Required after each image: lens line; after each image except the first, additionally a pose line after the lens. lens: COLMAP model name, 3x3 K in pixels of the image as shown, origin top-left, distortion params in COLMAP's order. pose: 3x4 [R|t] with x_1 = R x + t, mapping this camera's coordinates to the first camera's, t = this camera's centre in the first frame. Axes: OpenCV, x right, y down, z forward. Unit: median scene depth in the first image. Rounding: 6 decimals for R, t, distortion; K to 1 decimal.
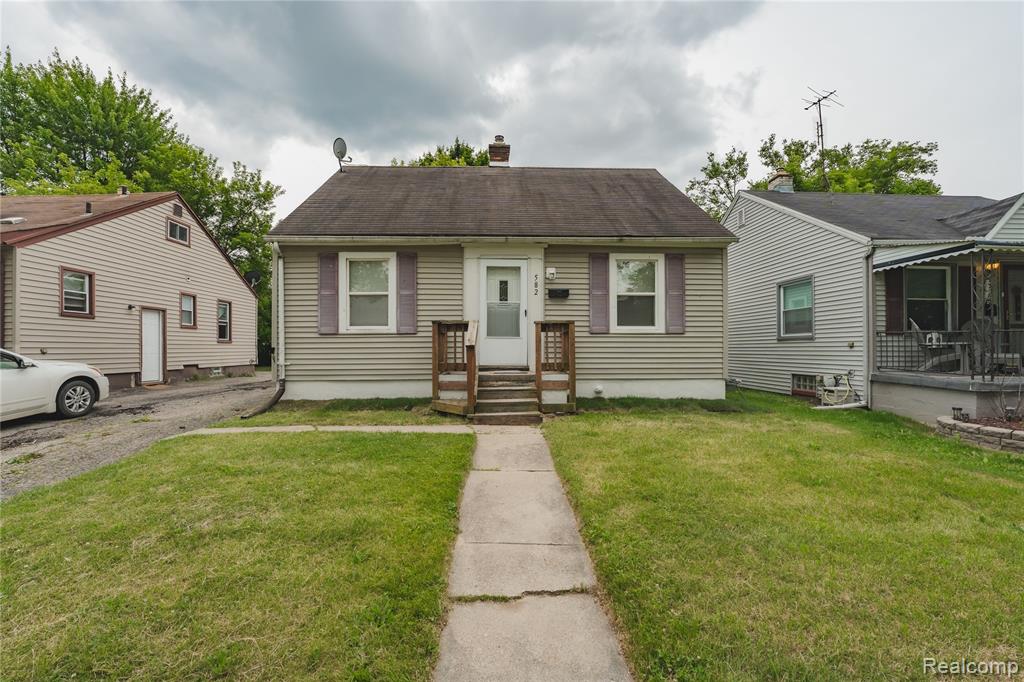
lens RADIAL K [[408.8, 0, 510.5], [0, 408.8, 337.8], [0, 0, 1]] dist [-0.040806, 0.000018]
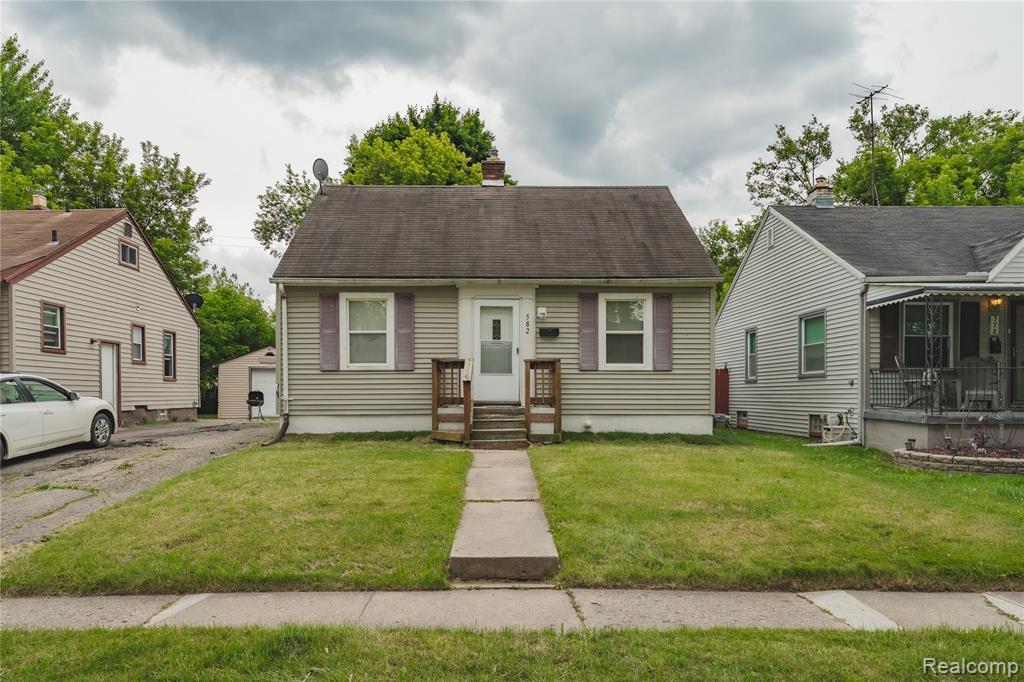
lens RADIAL K [[660.3, 0, 500.6], [0, 660.3, 399.7], [0, 0, 1]] dist [0.000885, -0.002241]
pose [[0.999783, 0.002081, -0.020736, 0.027973], [-0.001373, 0.999417, 0.034104, 0.006284], [0.020795, -0.034068, 0.999203, -0.681853]]
